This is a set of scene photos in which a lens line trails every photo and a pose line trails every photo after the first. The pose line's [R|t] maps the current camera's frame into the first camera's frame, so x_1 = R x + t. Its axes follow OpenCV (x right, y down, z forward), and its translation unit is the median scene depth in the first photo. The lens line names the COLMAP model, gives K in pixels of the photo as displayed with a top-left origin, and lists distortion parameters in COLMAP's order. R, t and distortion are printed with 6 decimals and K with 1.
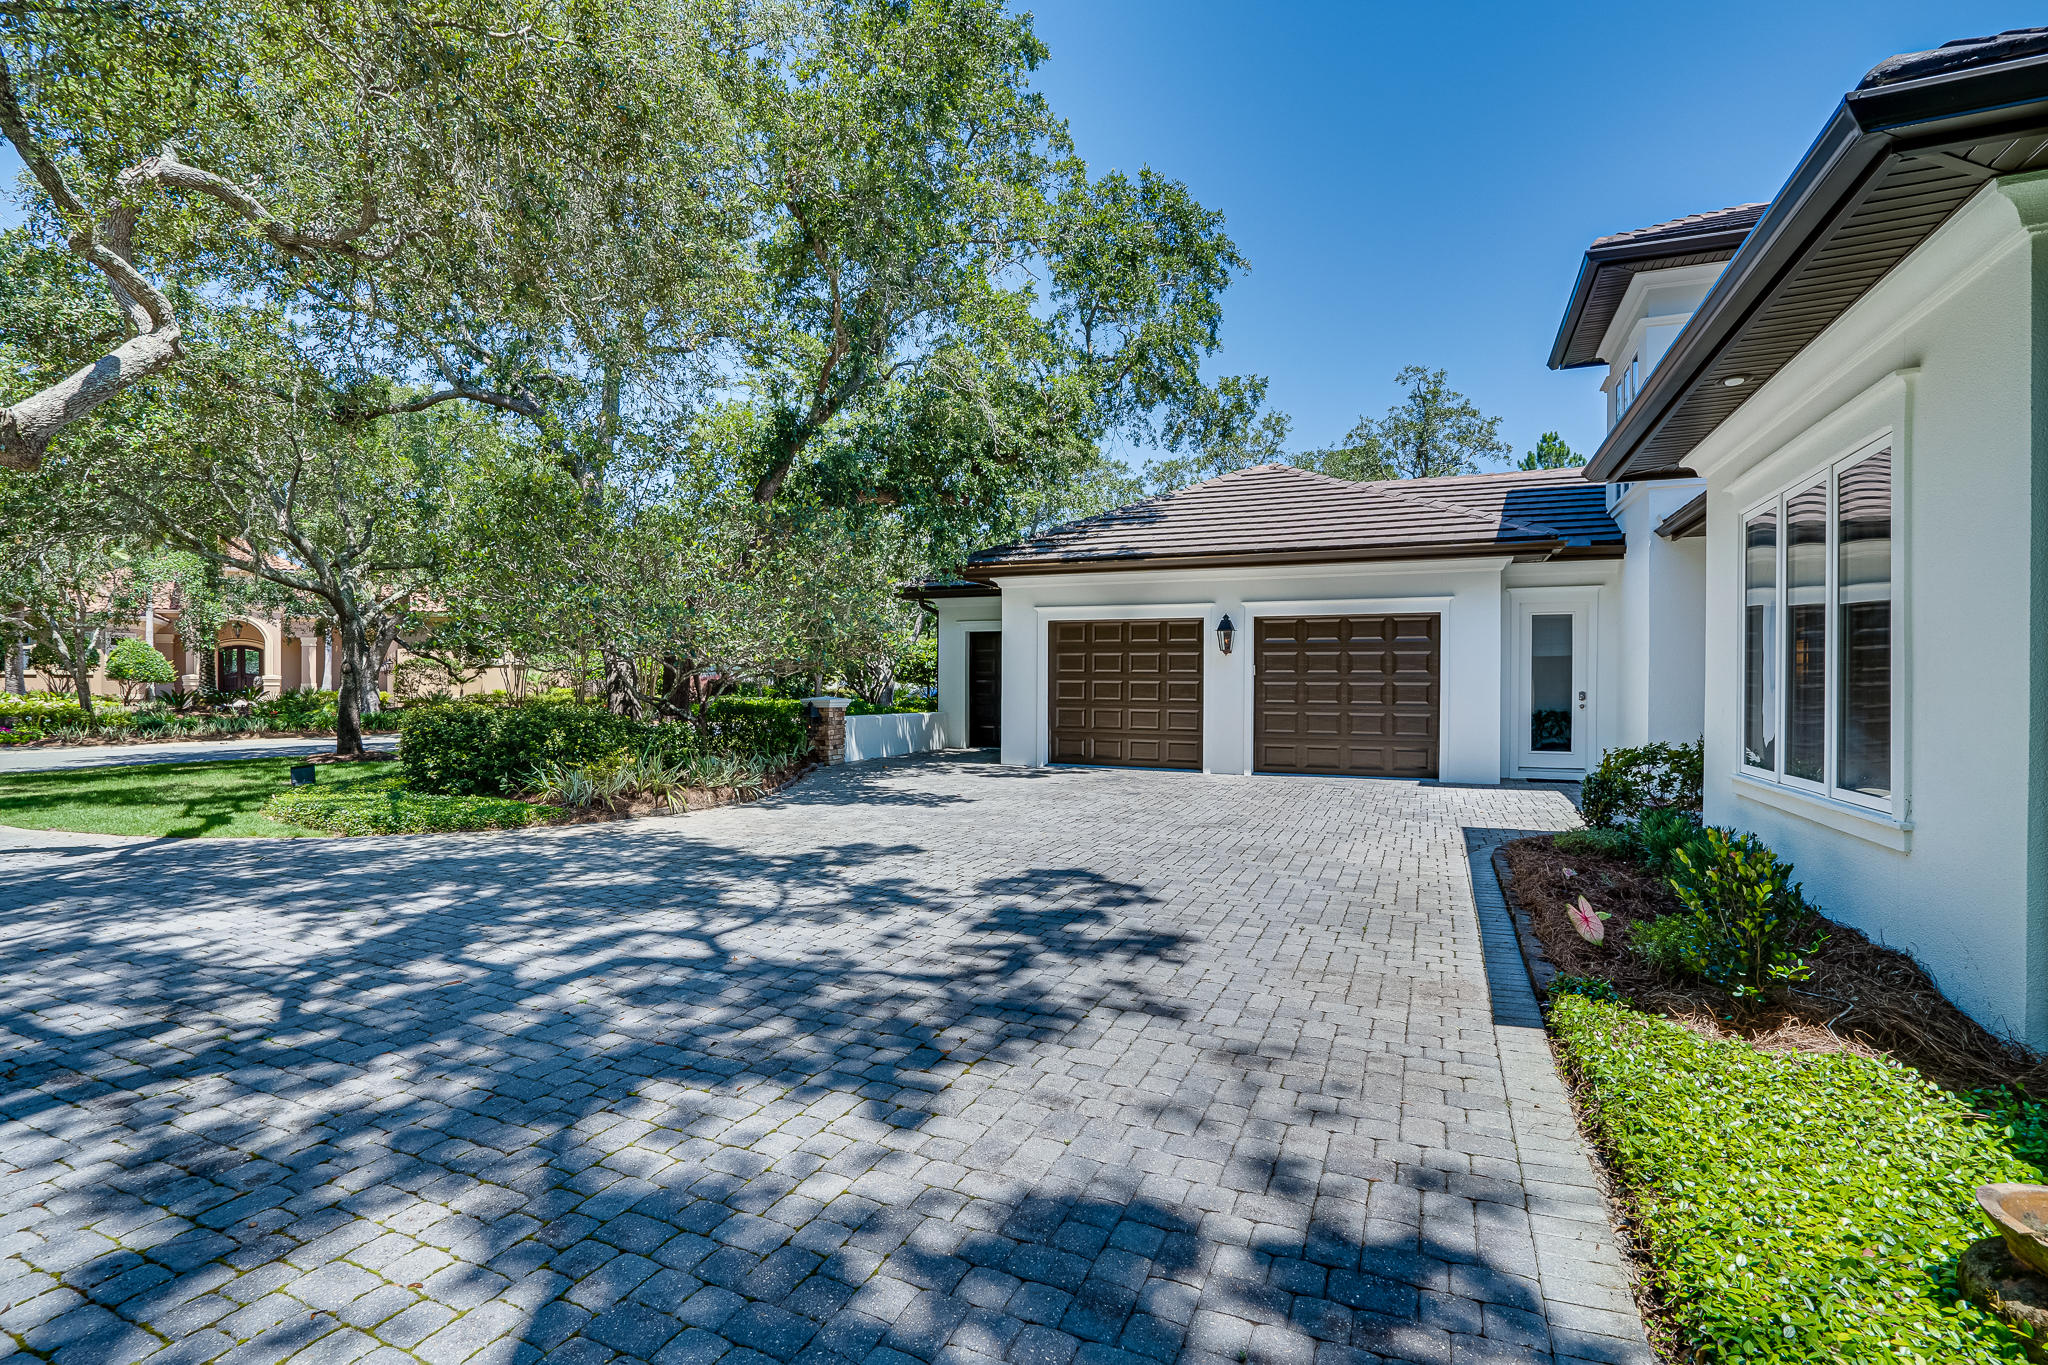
lens RADIAL K [[952.4, 0, 1013.5], [0, 952.4, 687.1], [0, 0, 1]] dist [-0.061158, 0.024067]
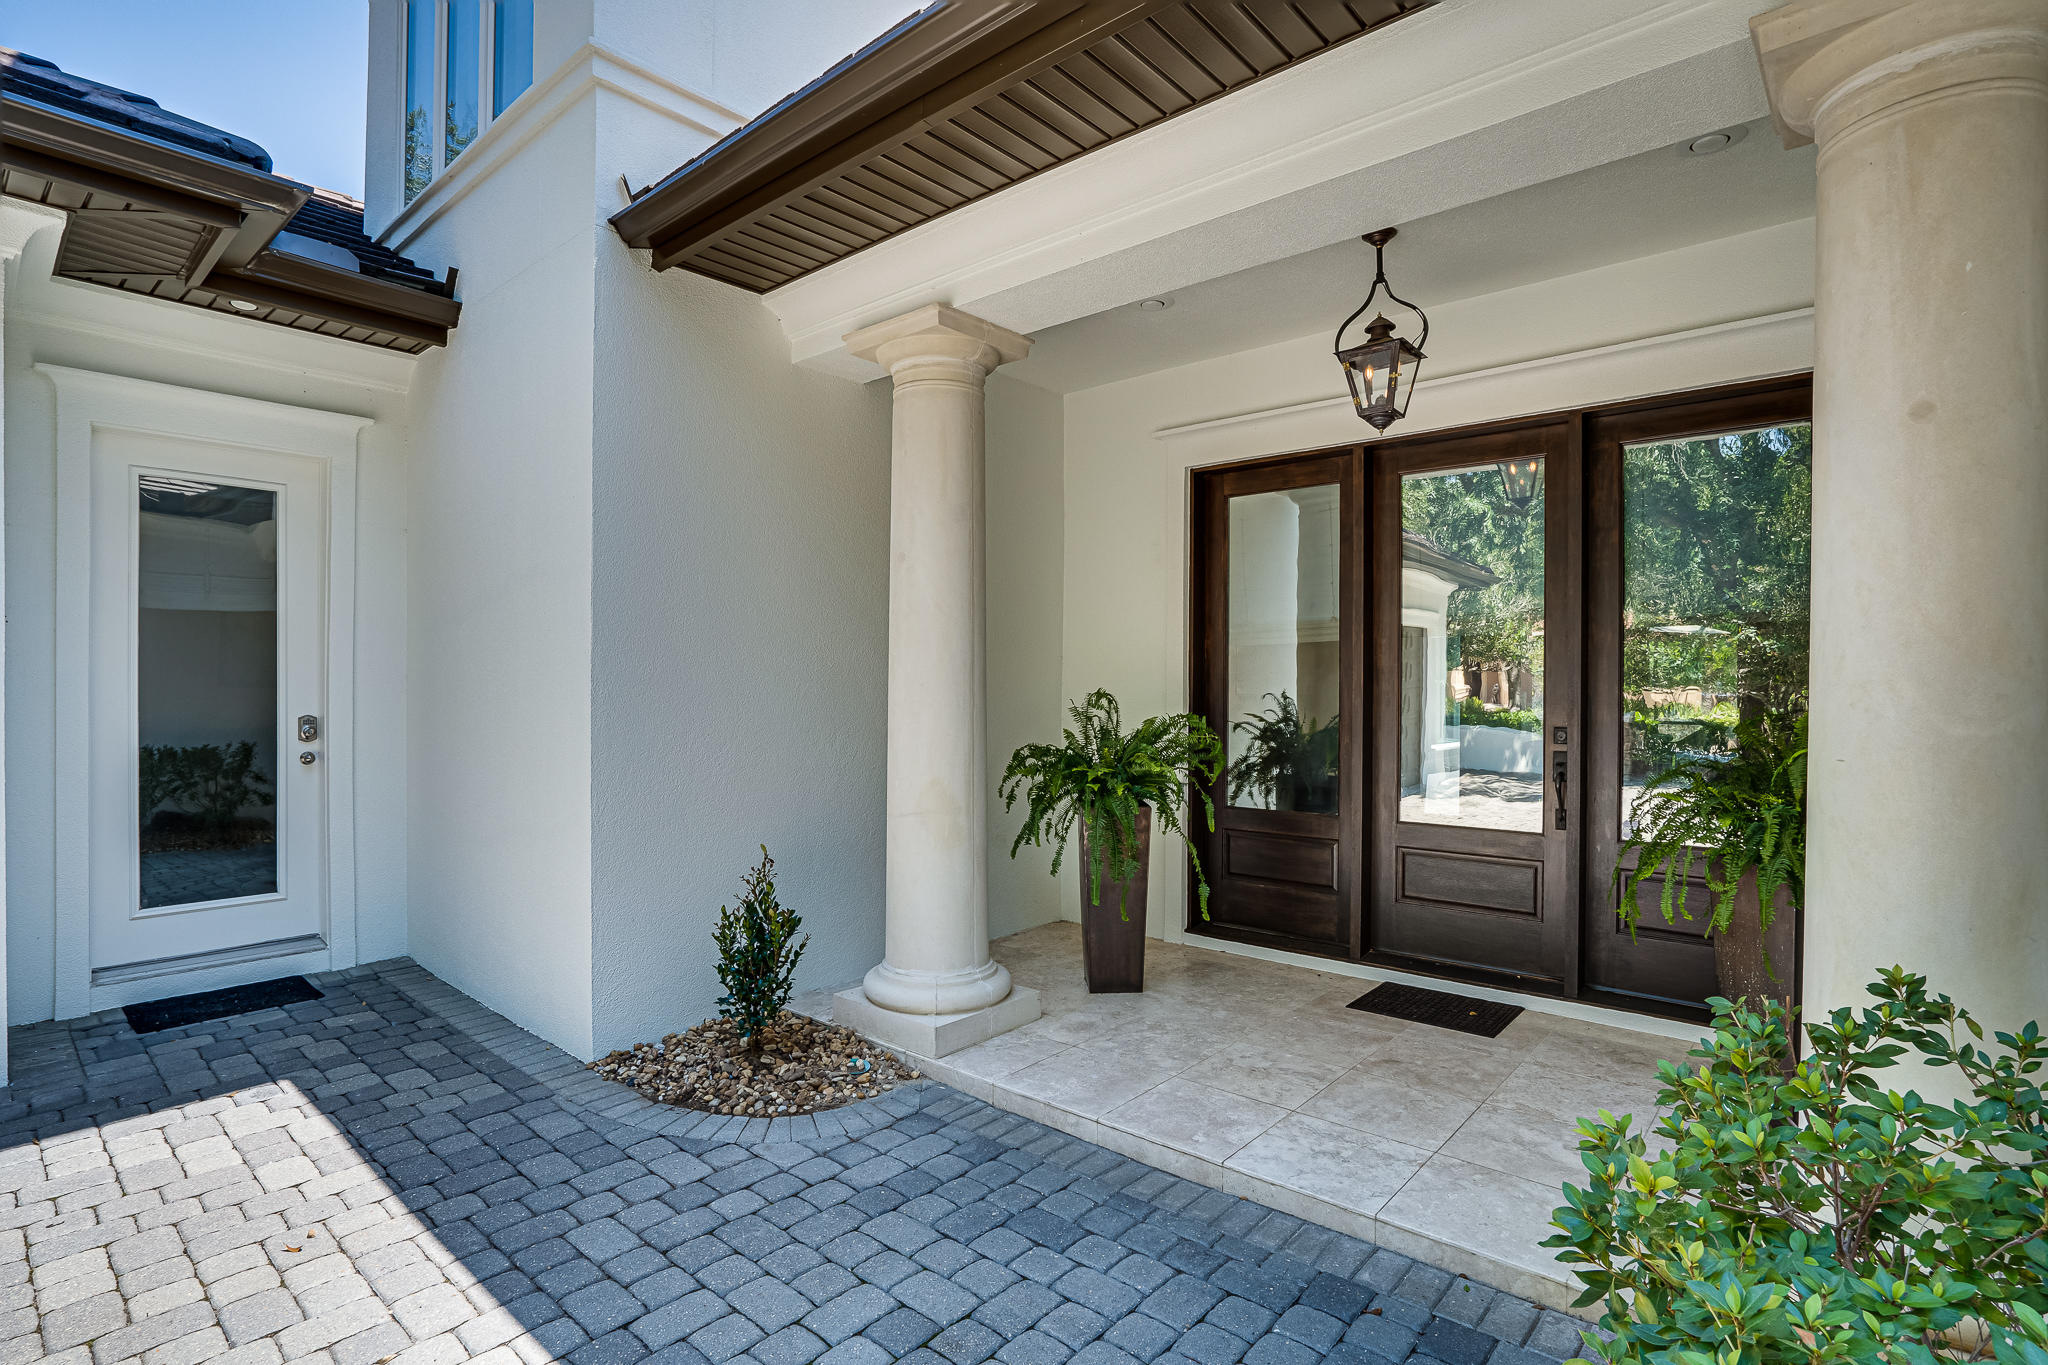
lens RADIAL K [[952.4, 0, 1013.5], [0, 952.4, 687.1], [0, 0, 1]] dist [-0.061158, 0.024067]
pose [[0.306816, -0.007447, 0.951740, 0.354255], [-0.004891, 0.999944, 0.009401, -0.010917], [-0.951756, -0.007540, 0.306763, 0.633940]]
